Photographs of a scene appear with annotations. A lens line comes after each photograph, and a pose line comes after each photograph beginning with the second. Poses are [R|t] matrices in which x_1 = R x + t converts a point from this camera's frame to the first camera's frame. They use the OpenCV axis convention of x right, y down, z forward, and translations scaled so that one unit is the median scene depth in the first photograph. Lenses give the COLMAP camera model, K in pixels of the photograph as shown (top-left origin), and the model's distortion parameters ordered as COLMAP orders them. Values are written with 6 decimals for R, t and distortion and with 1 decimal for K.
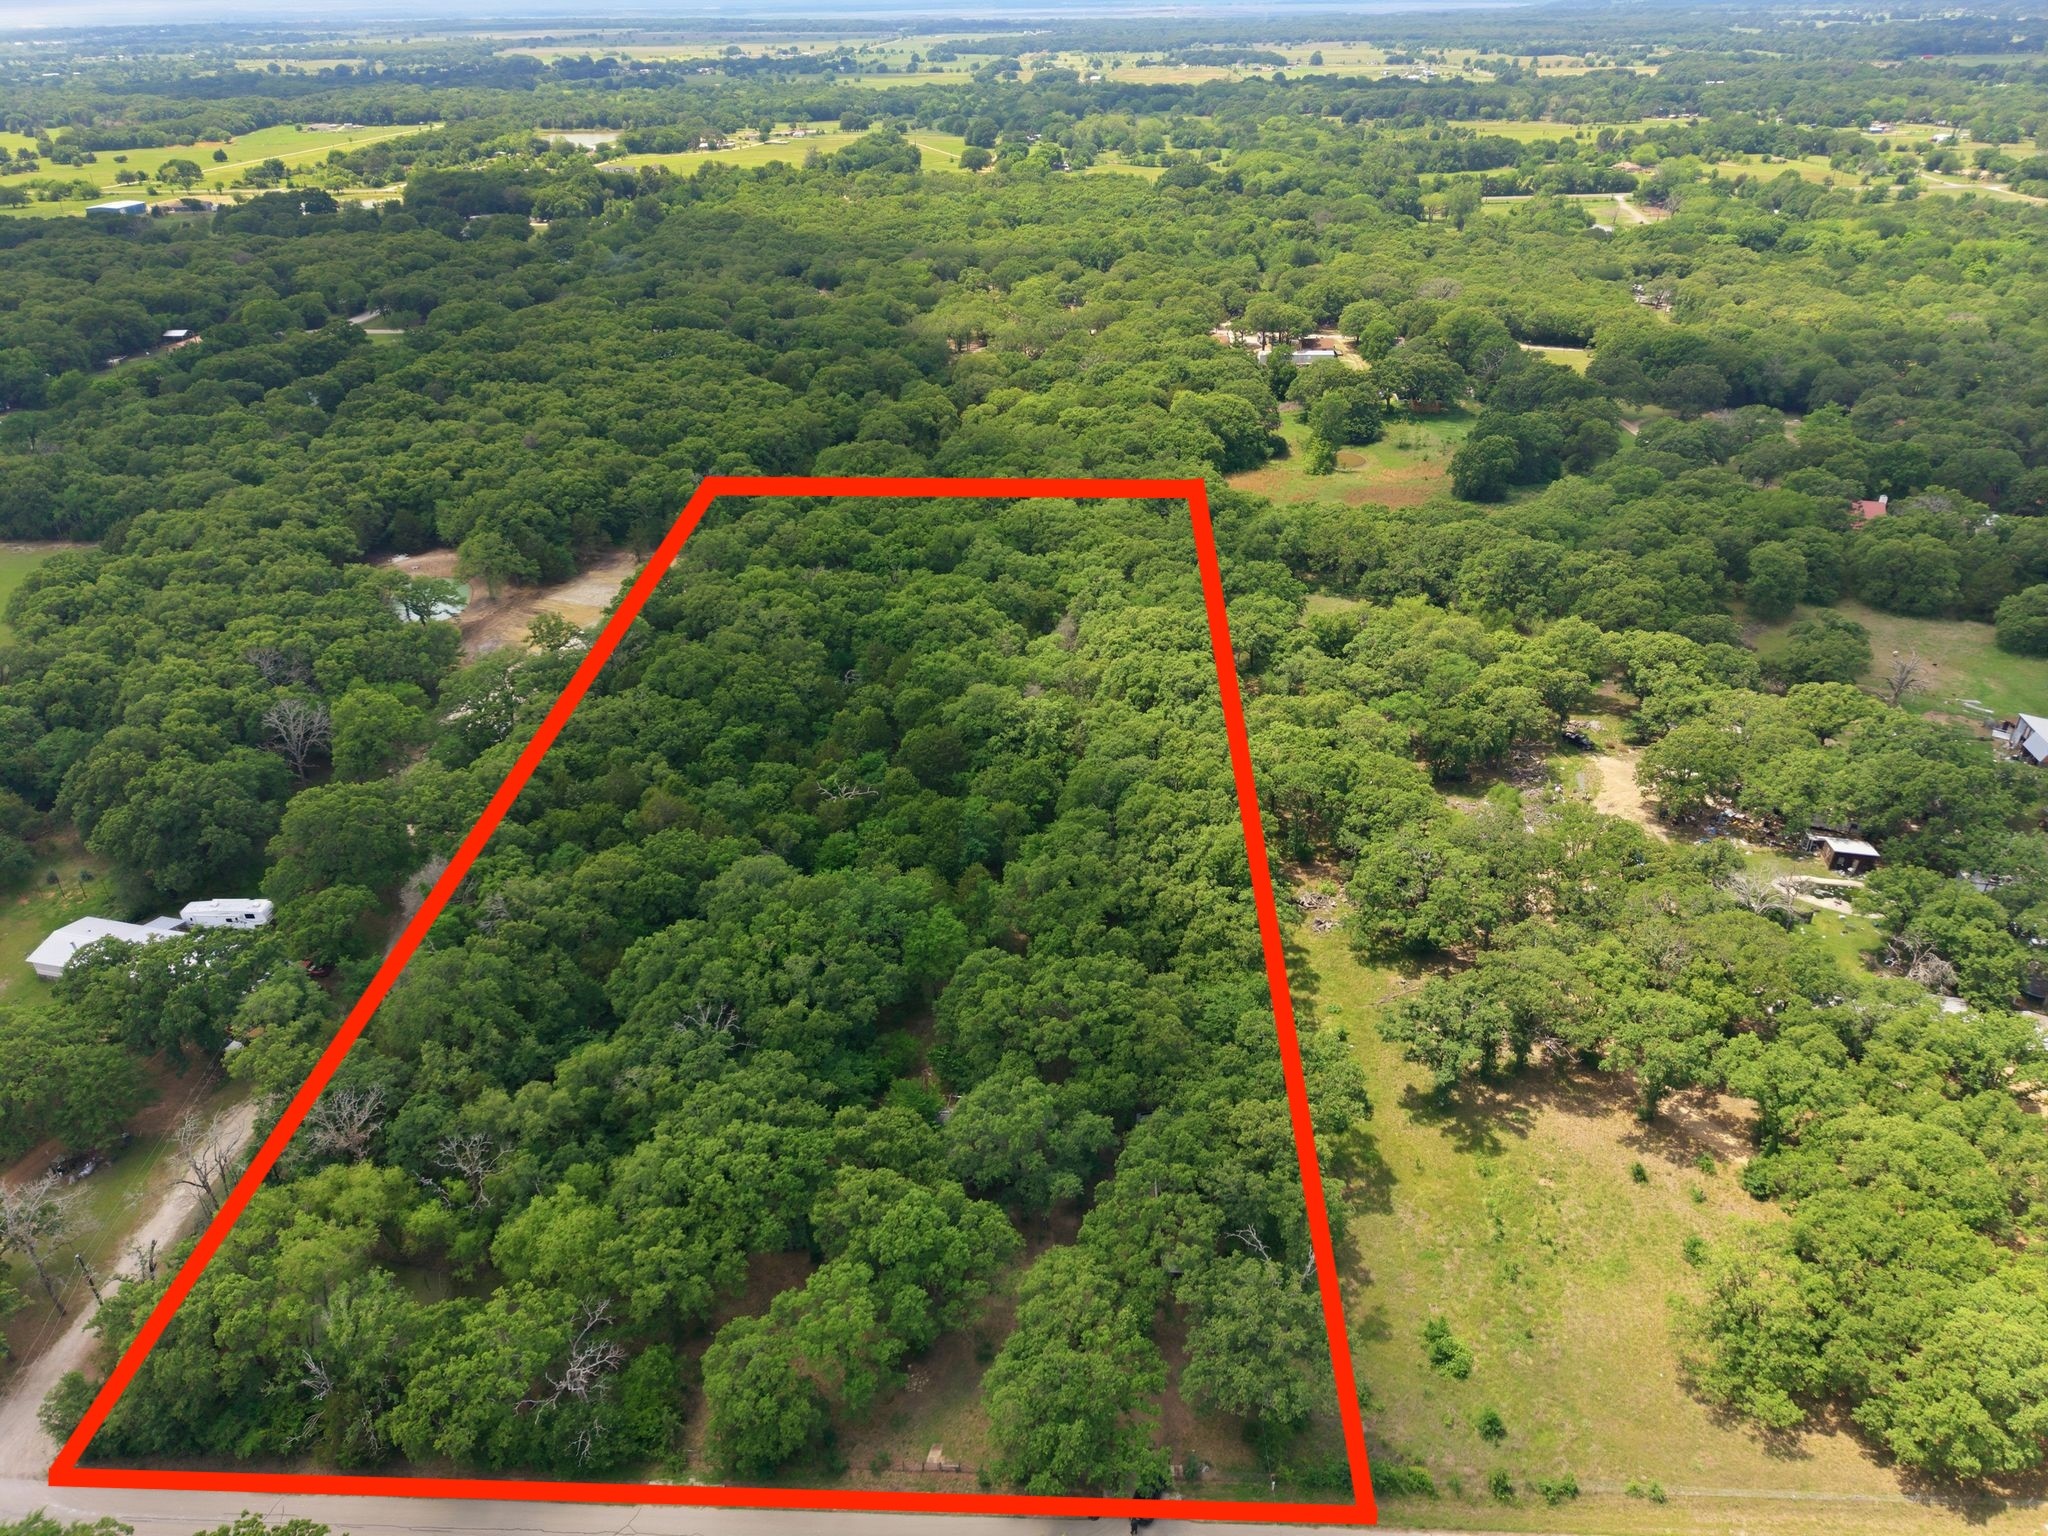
lens RADIAL K [[1382.2, 0, 1026.2], [0, 1382.2, 765.5], [0, 0, 1]] dist [0.020255, -0.014444]
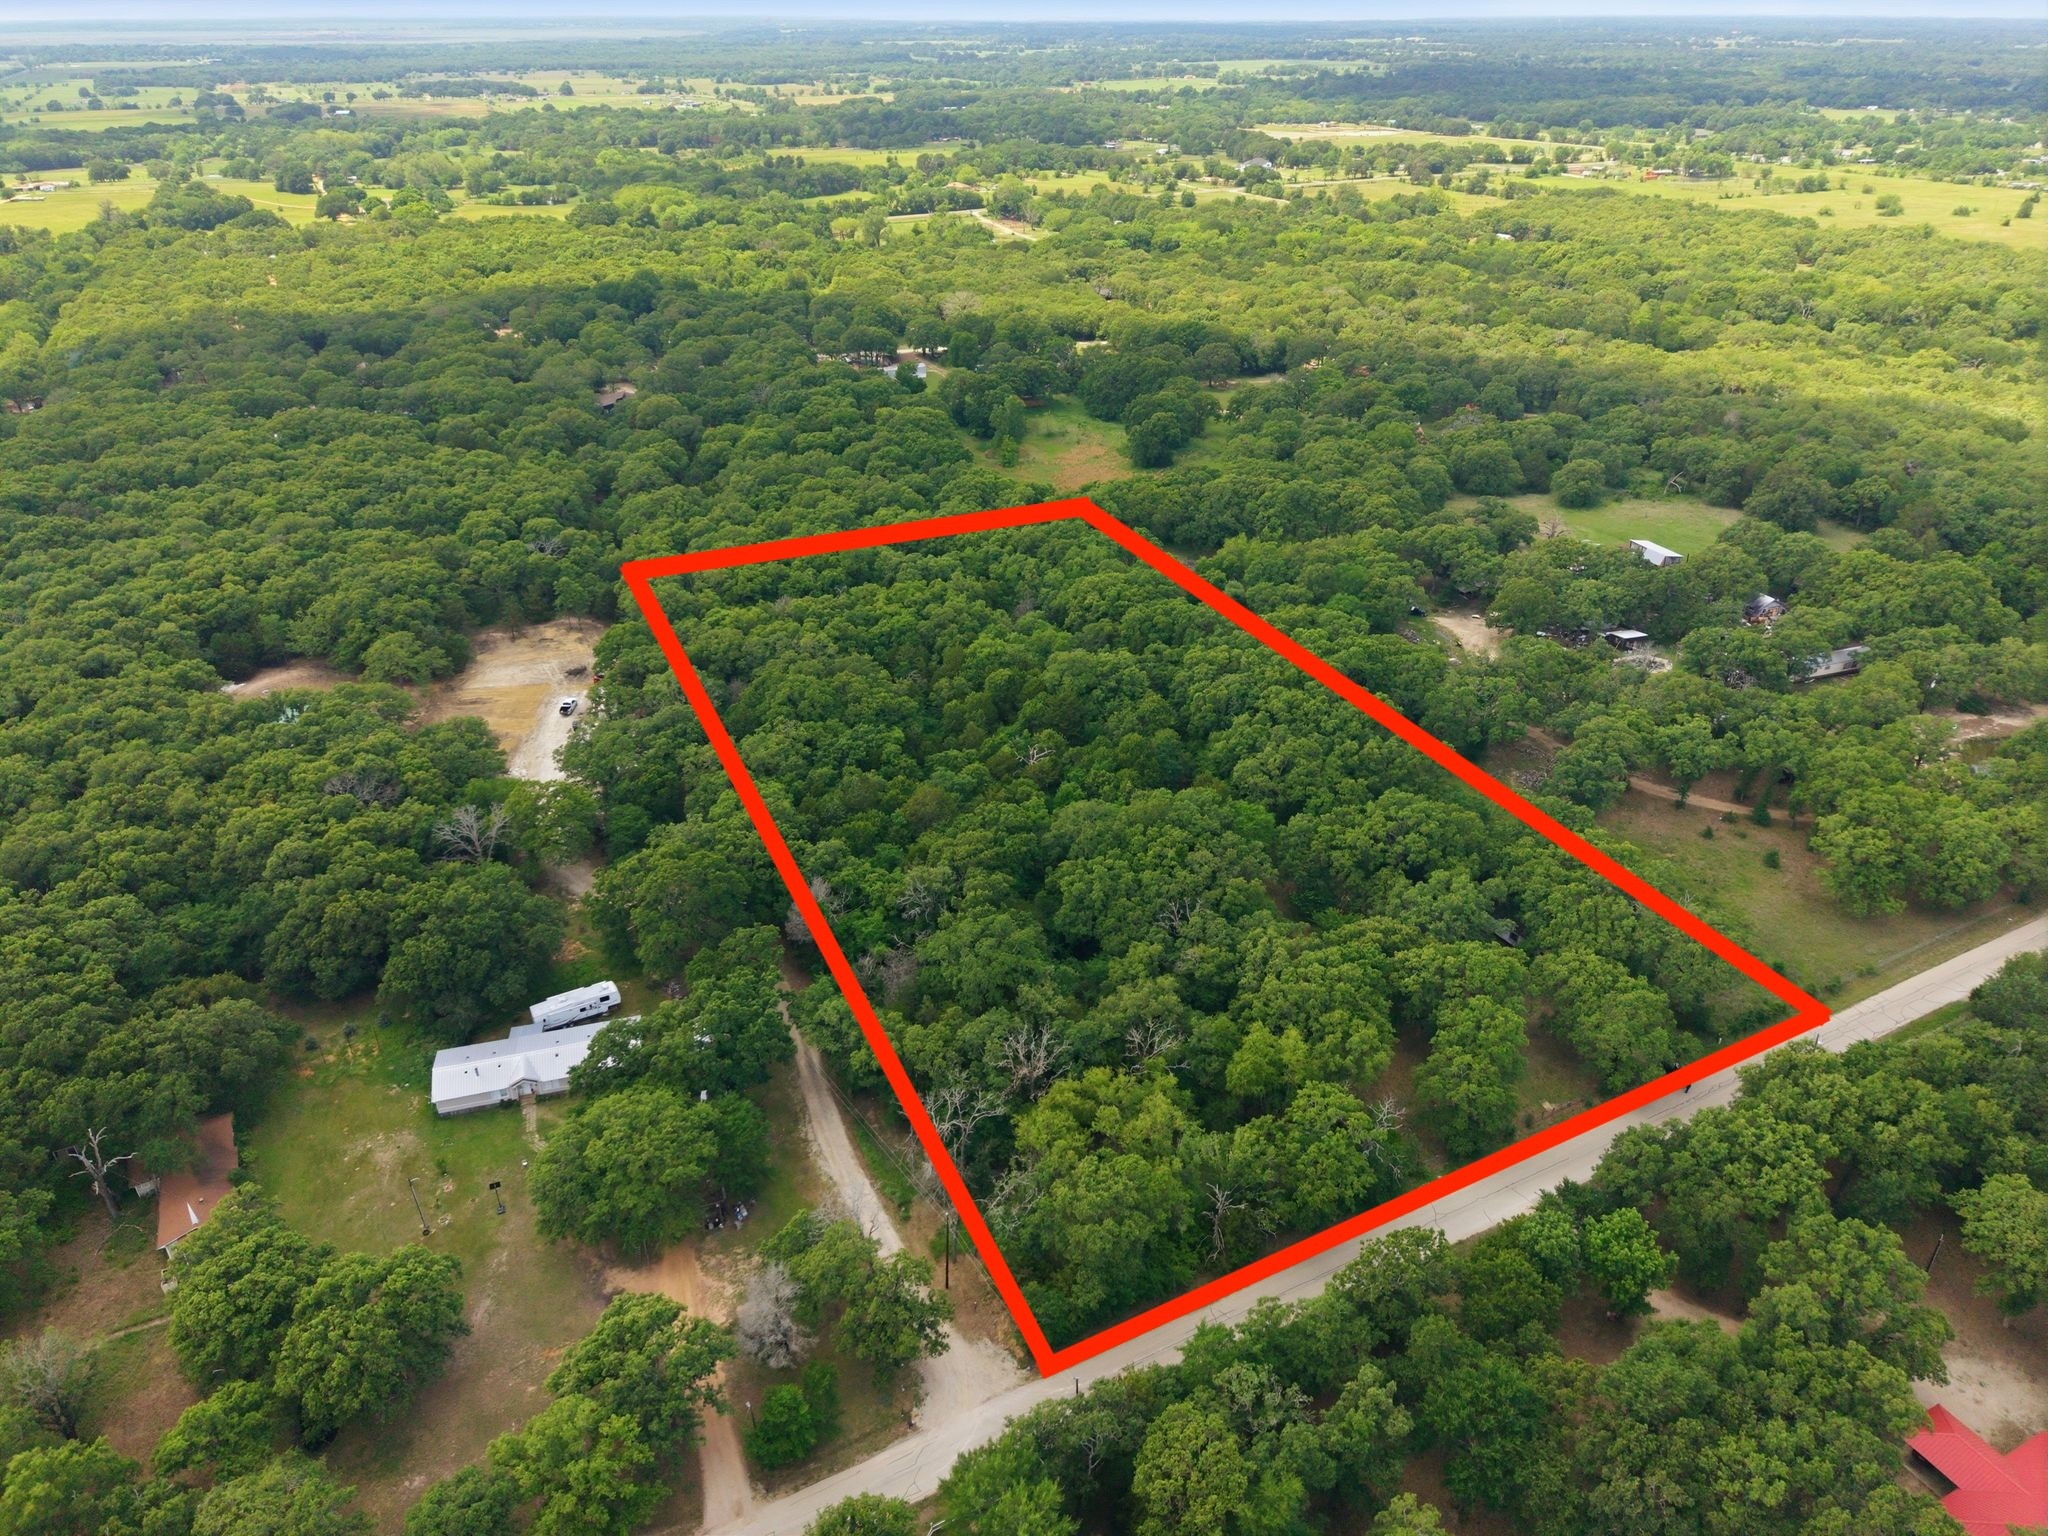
lens RADIAL K [[1382.2, 0, 1029.5], [0, 1382.2, 756.7], [0, 0, 1]] dist [0.020255, -0.014444]
pose [[0.861951, -0.231031, 0.451293, -0.419613], [0.239287, 0.970140, 0.039616, -0.016970], [-0.446970, 0.073842, 0.891496, -0.030465]]
